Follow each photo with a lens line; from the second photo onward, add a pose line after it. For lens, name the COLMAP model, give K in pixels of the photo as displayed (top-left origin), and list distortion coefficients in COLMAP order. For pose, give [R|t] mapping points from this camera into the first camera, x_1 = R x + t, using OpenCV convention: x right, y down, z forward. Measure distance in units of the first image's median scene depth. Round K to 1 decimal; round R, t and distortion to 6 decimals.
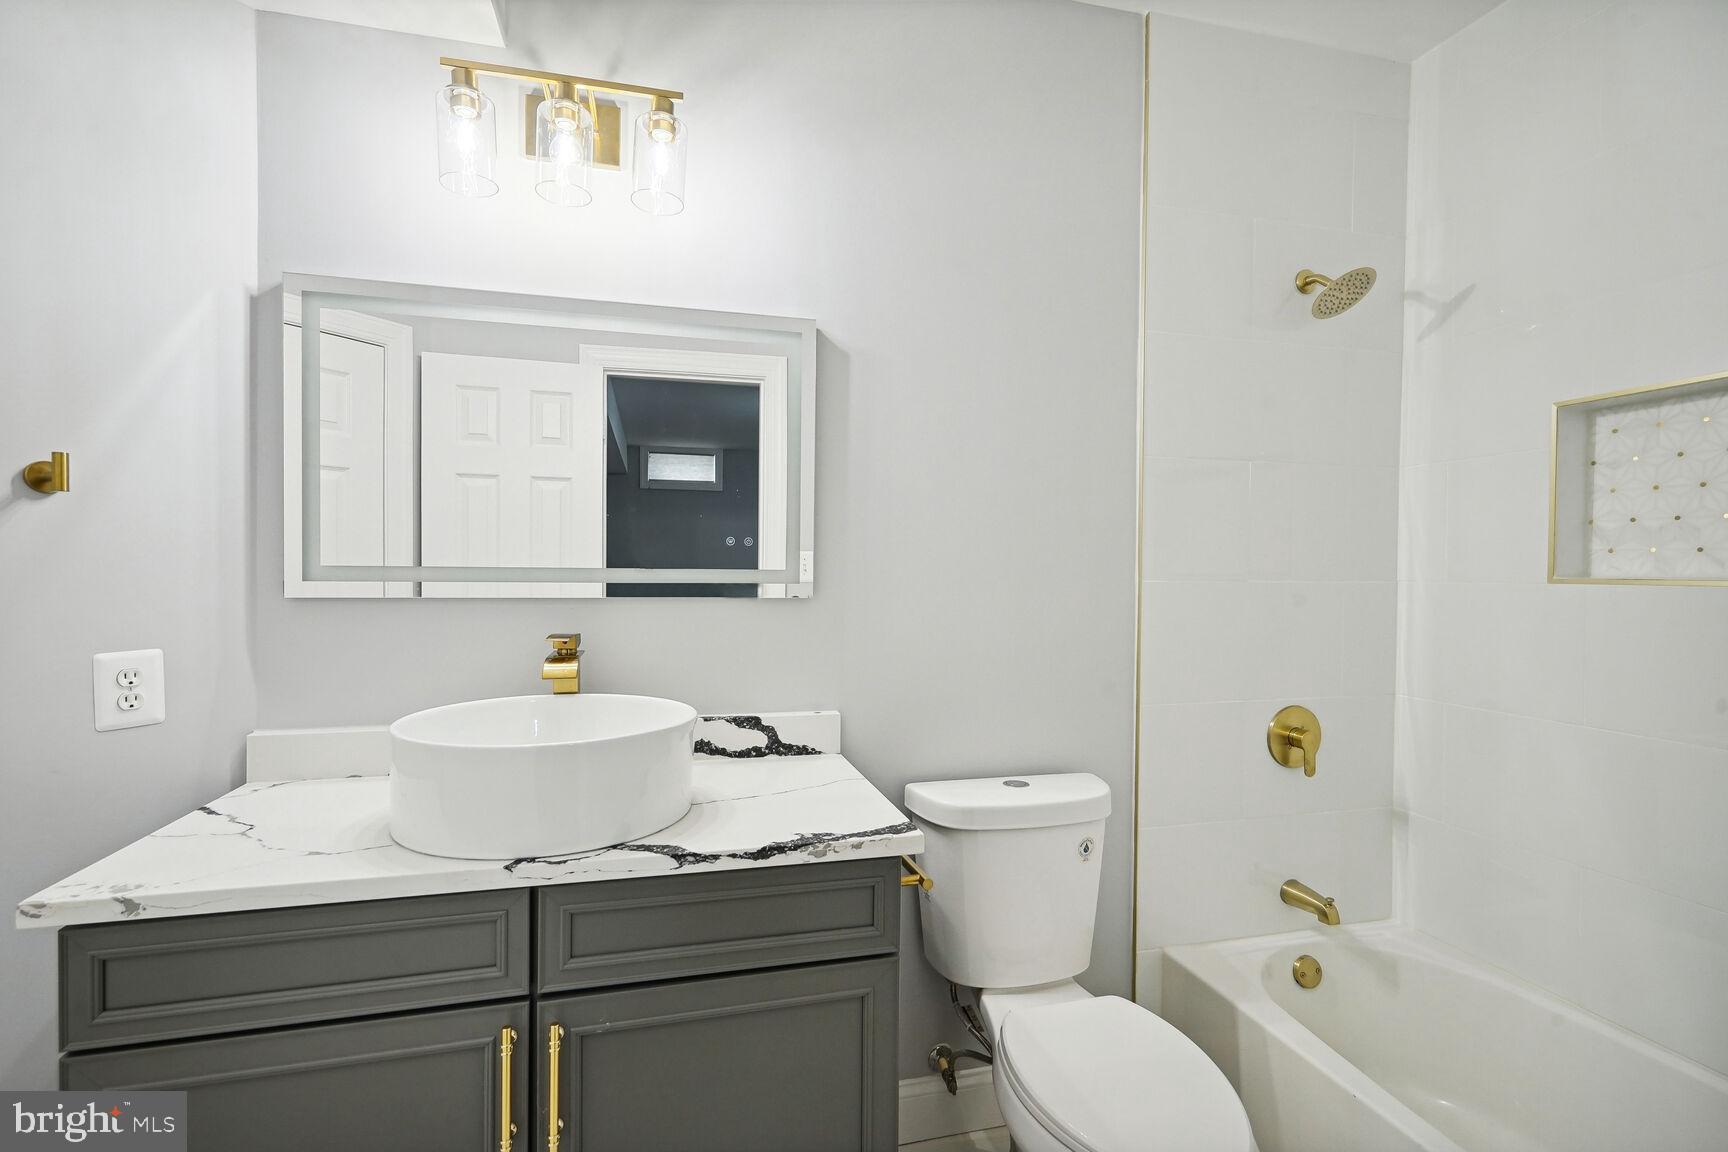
lens RADIAL K [[795.9, 0, 858.6], [0, 795.9, 580.1], [0, 0, 1]] dist [-0.049968, 0.021095]
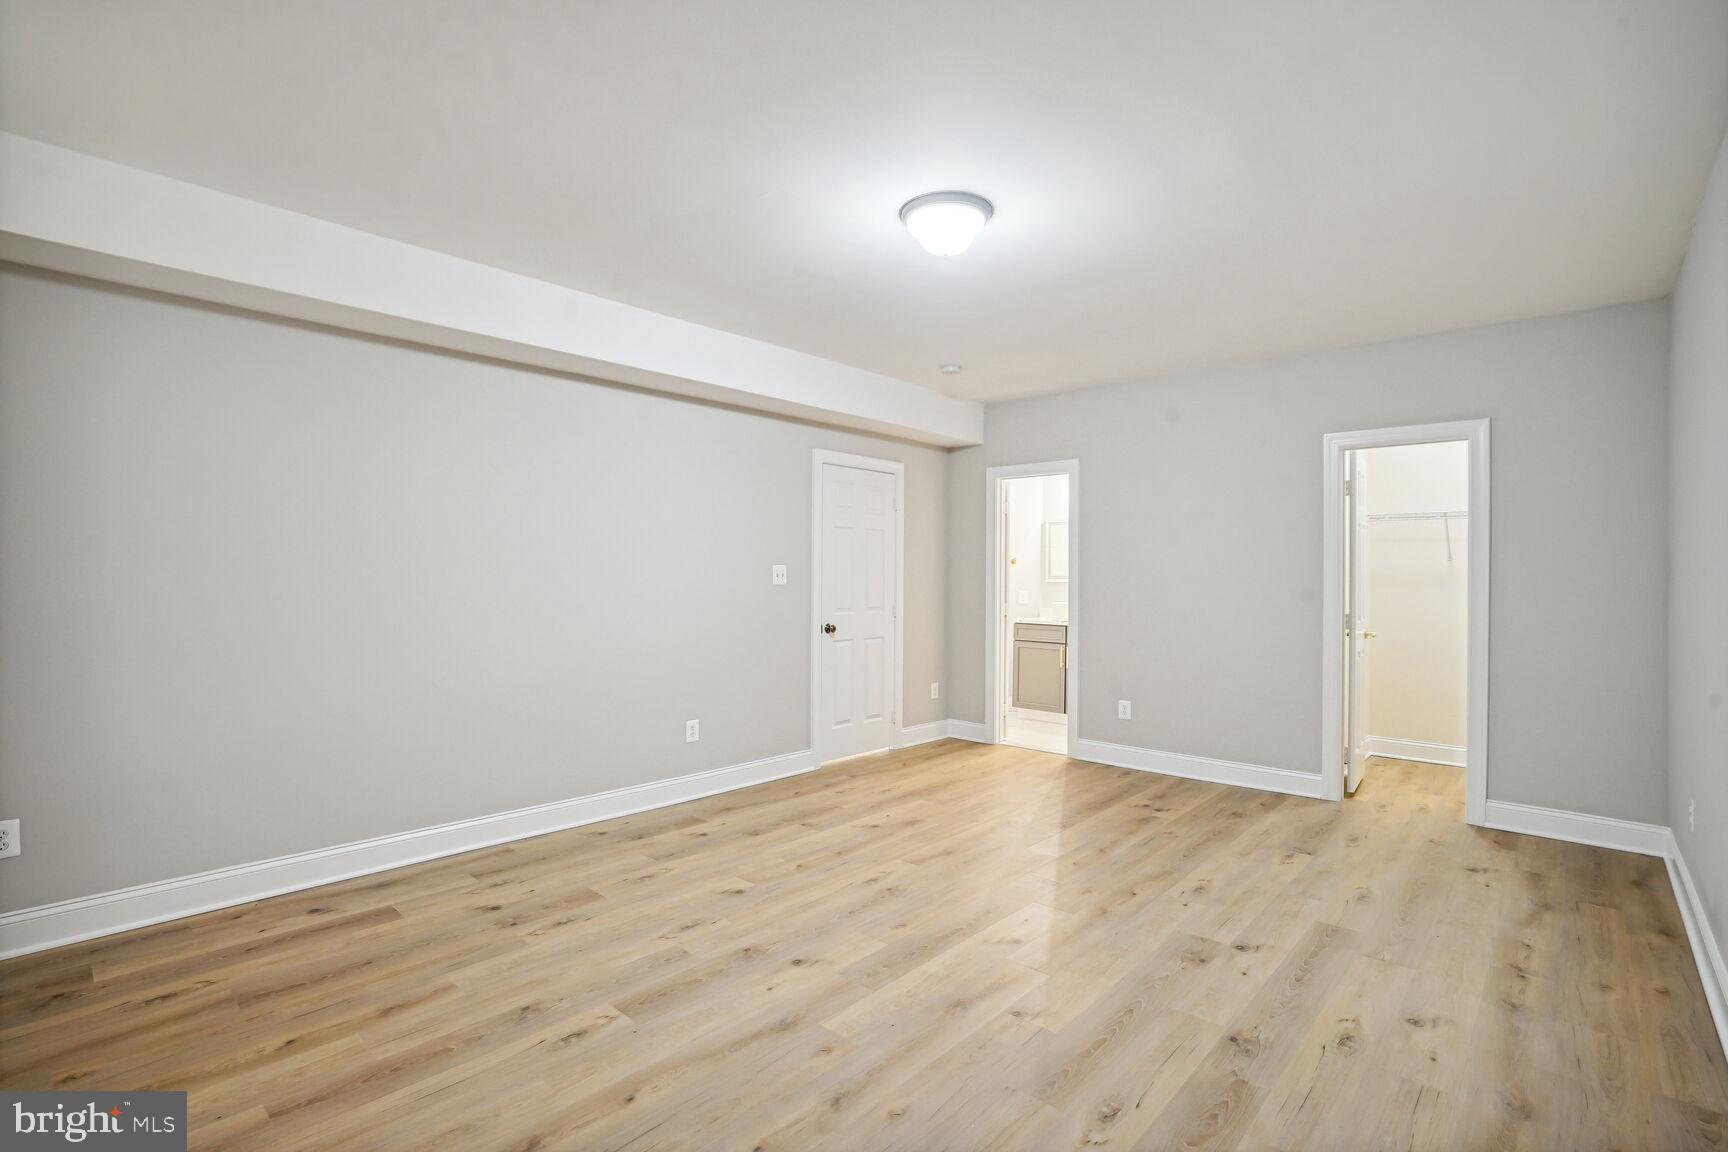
lens RADIAL K [[795.9, 0, 858.6], [0, 795.9, 580.1], [0, 0, 1]] dist [-0.049968, 0.021095]
pose [[0.541101, 0.000786, -0.840957, 3.051040], [-0.015896, 0.999830, -0.009294, 0.079356], [0.840807, 0.018397, 0.541022, -2.924429]]
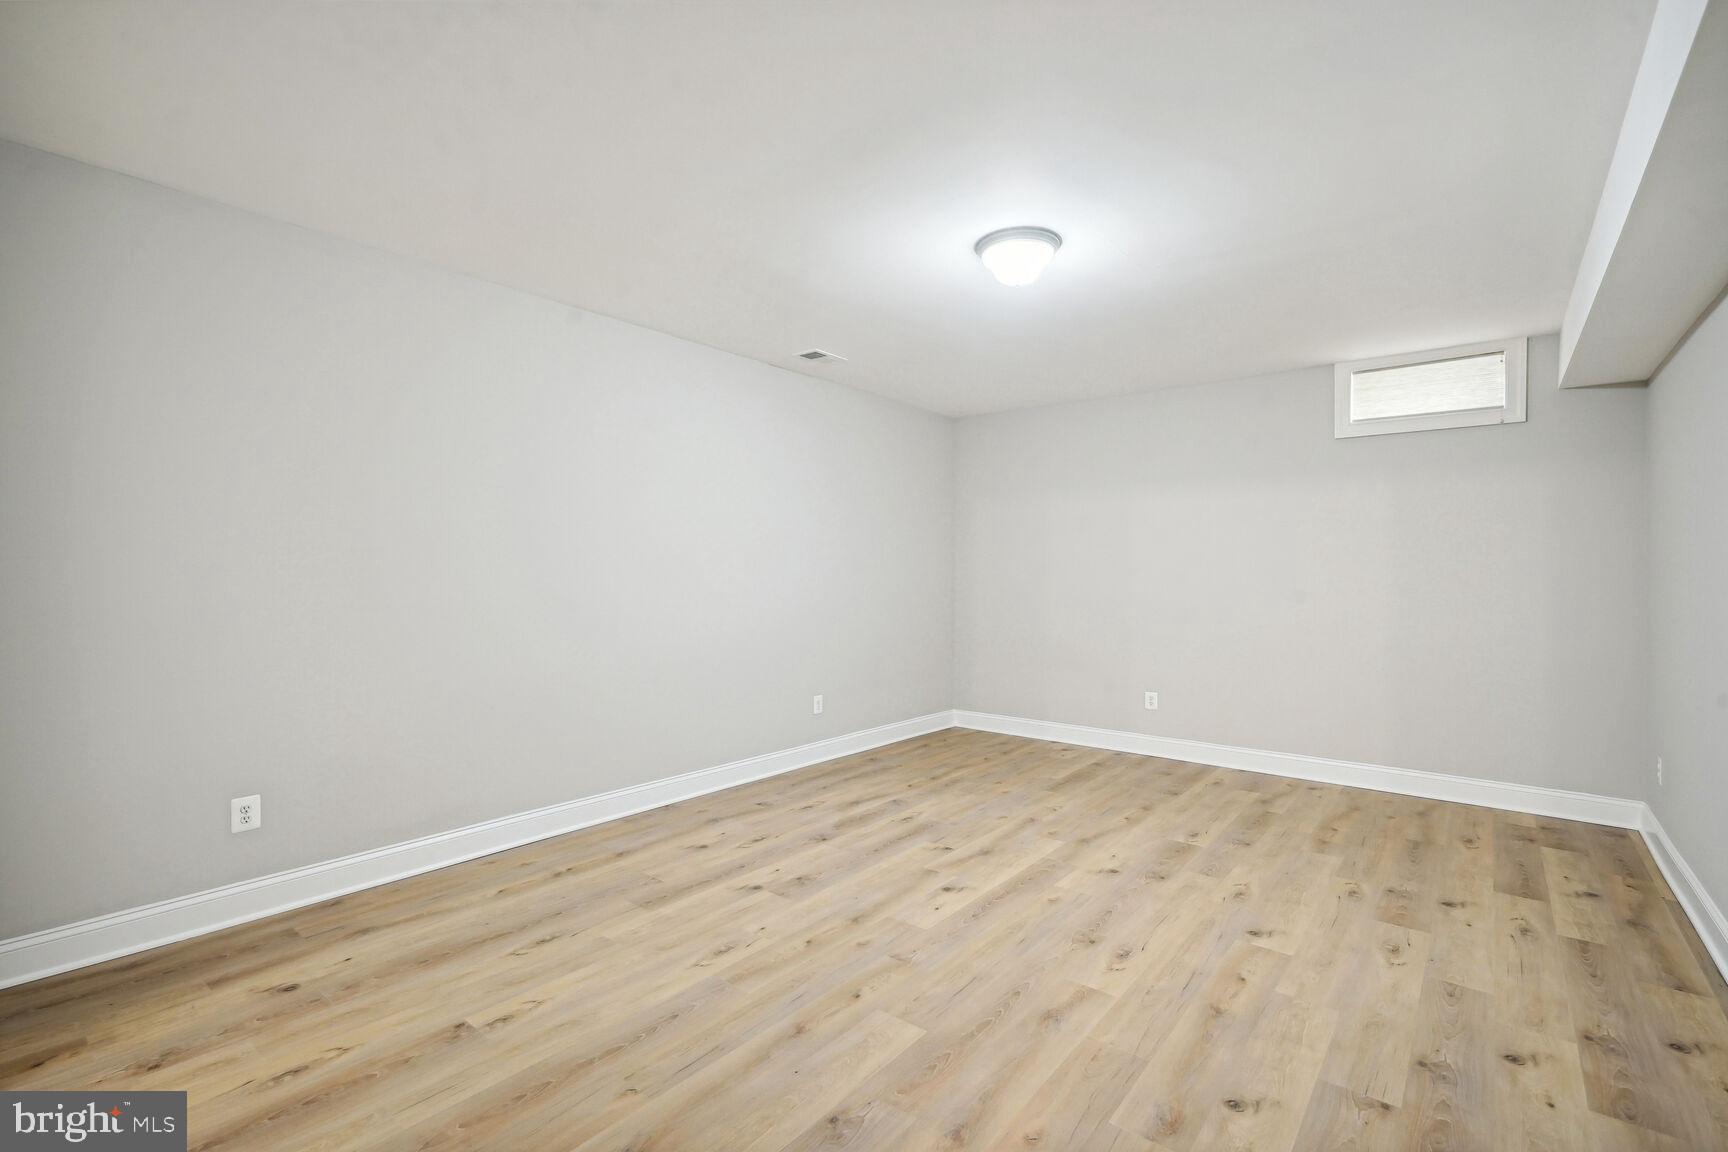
lens RADIAL K [[795.9, 0, 858.6], [0, 795.9, 580.1], [0, 0, 1]] dist [-0.049968, 0.021095]
pose [[-0.598191, -0.019094, 0.801126, -1.758938], [0.002041, 0.999677, 0.025351, -0.032945], [-0.801351, 0.016800, -0.597959, 1.682470]]
